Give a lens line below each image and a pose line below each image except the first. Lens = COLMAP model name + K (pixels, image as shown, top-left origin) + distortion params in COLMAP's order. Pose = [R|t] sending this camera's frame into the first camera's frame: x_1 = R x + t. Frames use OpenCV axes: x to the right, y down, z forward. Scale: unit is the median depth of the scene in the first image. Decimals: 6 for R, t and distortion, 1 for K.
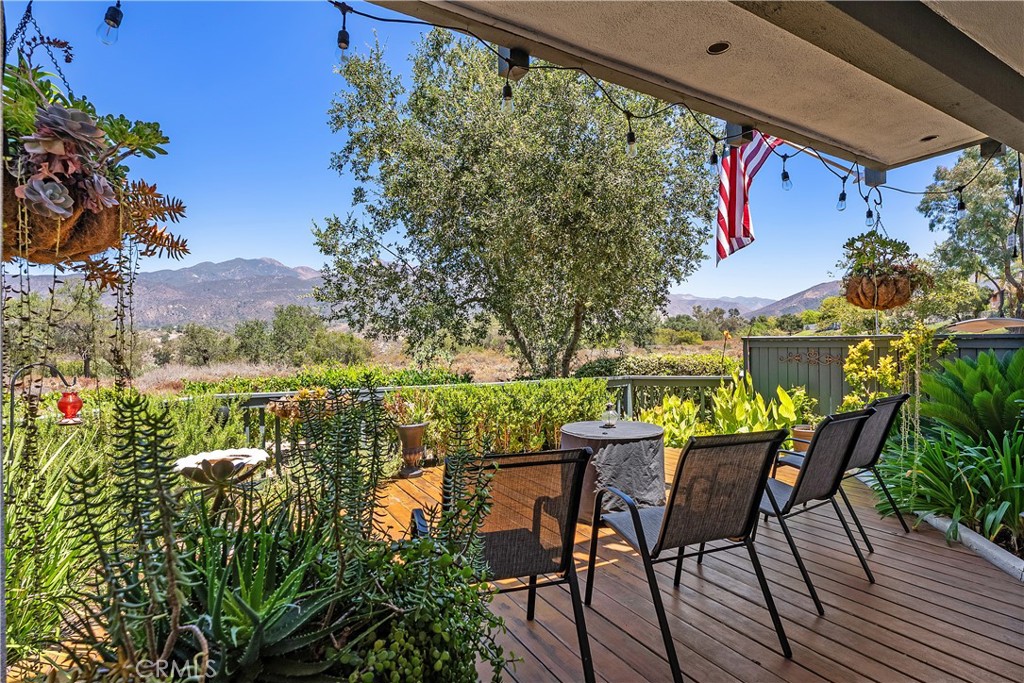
lens RADIAL K [[508.6, 0, 508.4], [0, 508.6, 347.8], [0, 0, 1]] dist [-0.001803, 0.000453]
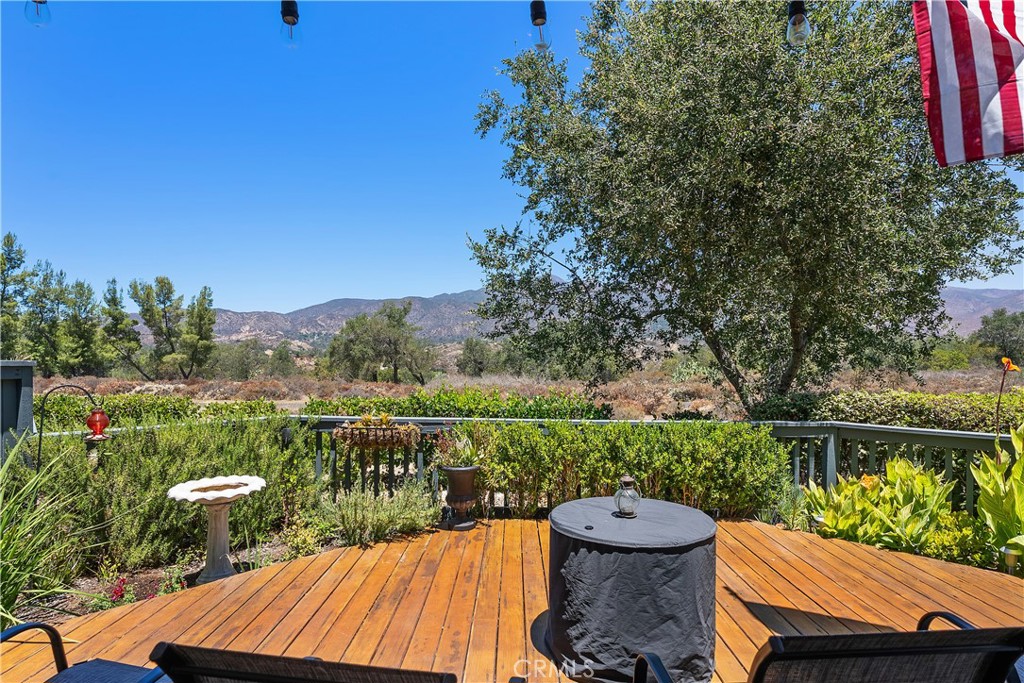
lens RADIAL K [[533.4, 0, 515.1], [0, 533.4, 359.5], [0, 0, 1]] dist [0.003503, 0.000237]
pose [[0.870739, 0.016960, -0.491453, 0.156438], [-0.019074, 0.999818, 0.000708, -0.013640], [0.491376, 0.008757, 0.870904, 0.137944]]
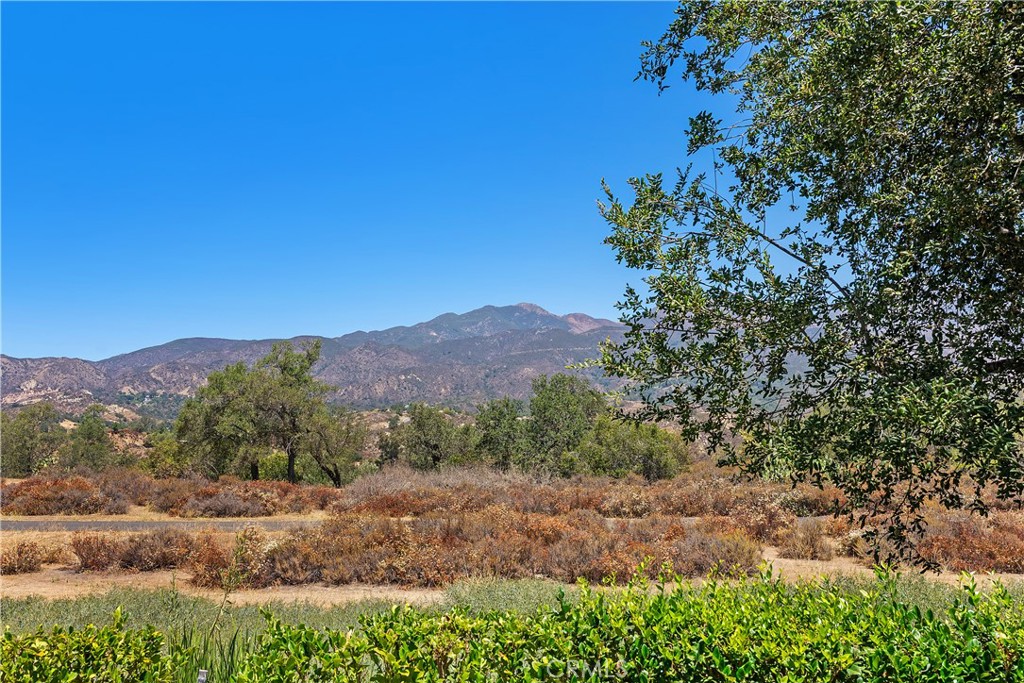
lens RADIAL K [[837.6, 0, 512.0], [0, 837.6, 341.5], [0, 0, 1]] dist [-0.001363, 0.004236]
pose [[0.896683, -0.030708, -0.441606, -0.125291], [-0.021640, 0.993358, -0.113015, -0.036045], [0.442143, 0.110895, 0.890063, 0.303312]]
